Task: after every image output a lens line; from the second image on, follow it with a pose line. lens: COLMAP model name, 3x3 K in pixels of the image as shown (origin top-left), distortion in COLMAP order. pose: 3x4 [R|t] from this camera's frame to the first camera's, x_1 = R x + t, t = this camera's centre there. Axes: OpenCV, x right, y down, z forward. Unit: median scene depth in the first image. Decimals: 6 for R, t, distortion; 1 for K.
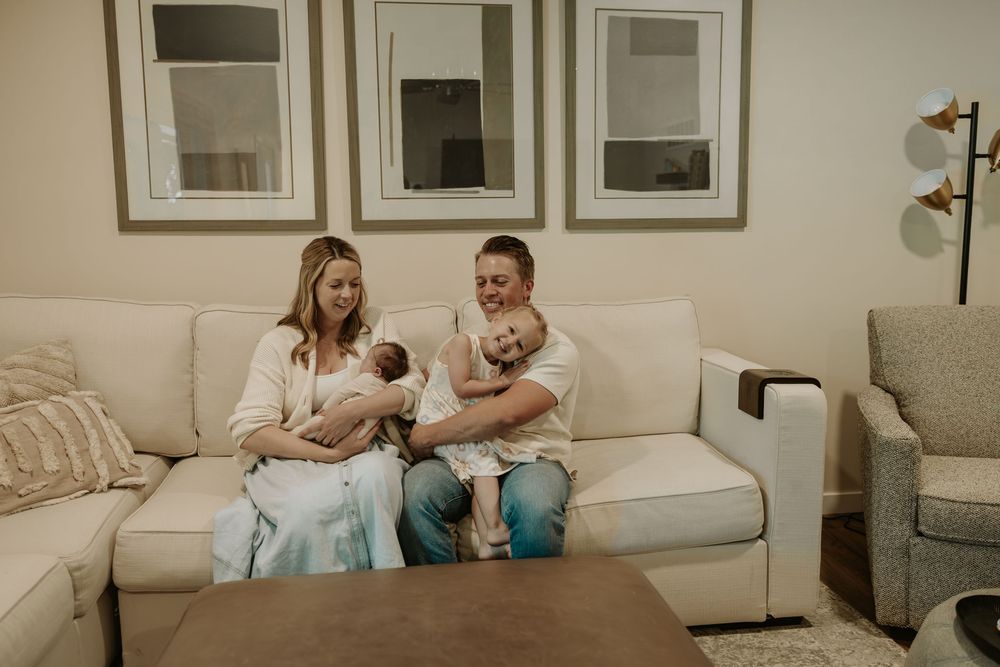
lens RADIAL K [[923.7, 0, 465.1], [0, 923.7, 338.4], [0, 0, 1]] dist [0.004535, 0.001600]
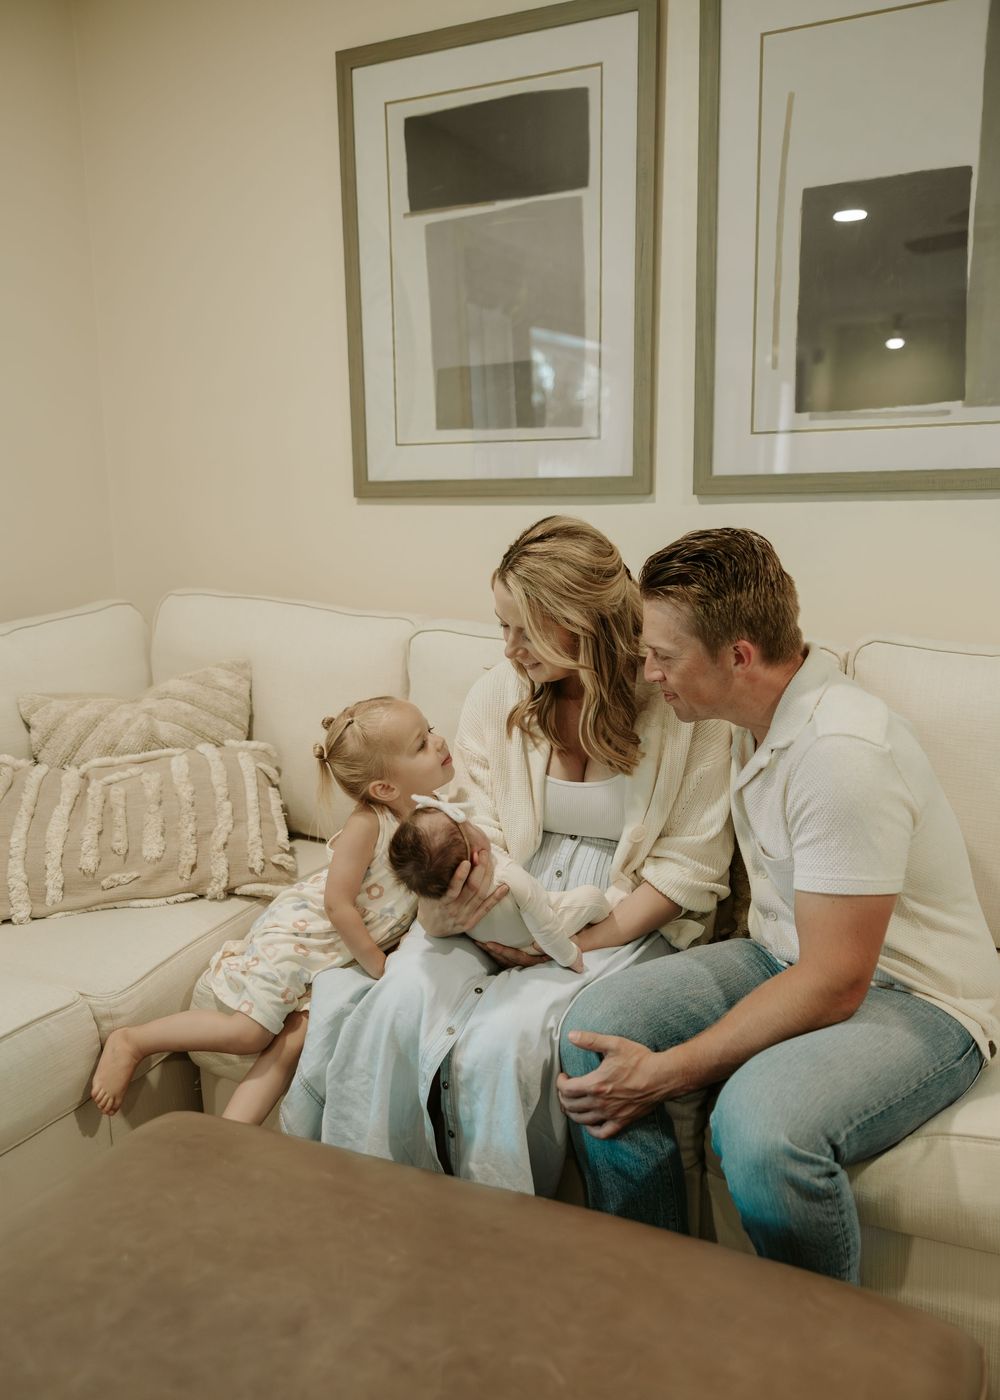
lens RADIAL K [[1204.2, 0, 502.0], [0, 1204.2, 749.0], [0, 0, 1]] dist [0.009903, -0.003193]
pose [[0.811582, 0.117296, -0.572343, 0.210470], [-0.062154, 0.991414, 0.115046, -0.043608], [0.580923, -0.057796, 0.811904, 0.352507]]
